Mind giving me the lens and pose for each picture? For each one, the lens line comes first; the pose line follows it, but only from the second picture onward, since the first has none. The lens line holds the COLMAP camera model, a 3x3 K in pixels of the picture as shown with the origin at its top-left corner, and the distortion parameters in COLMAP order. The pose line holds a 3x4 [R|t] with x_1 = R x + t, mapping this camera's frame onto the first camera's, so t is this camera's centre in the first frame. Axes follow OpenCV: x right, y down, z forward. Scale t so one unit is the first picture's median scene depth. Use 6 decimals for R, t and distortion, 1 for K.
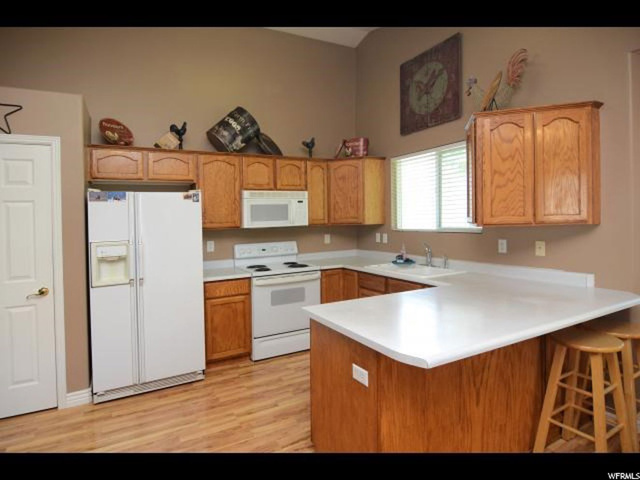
lens RADIAL K [[371.9, 0, 320.8], [0, 371.9, 212.5], [0, 0, 1]] dist [-0.004389, -0.000906]
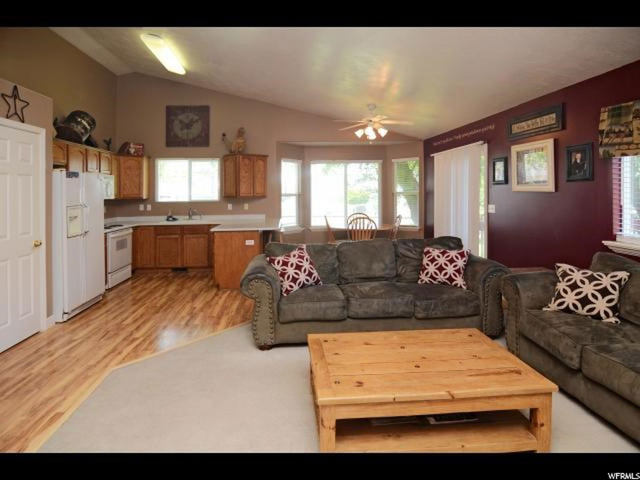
lens RADIAL K [[331.9, 0, 301.4], [0, 331.9, 191.5], [0, 0, 1]] dist [-0.003442, -0.002152]
pose [[0.441703, 0.023949, 0.896842, -0.974018], [-0.009612, 0.999713, -0.021963, 0.030273], [-0.897110, 0.001081, 0.441806, -0.262201]]
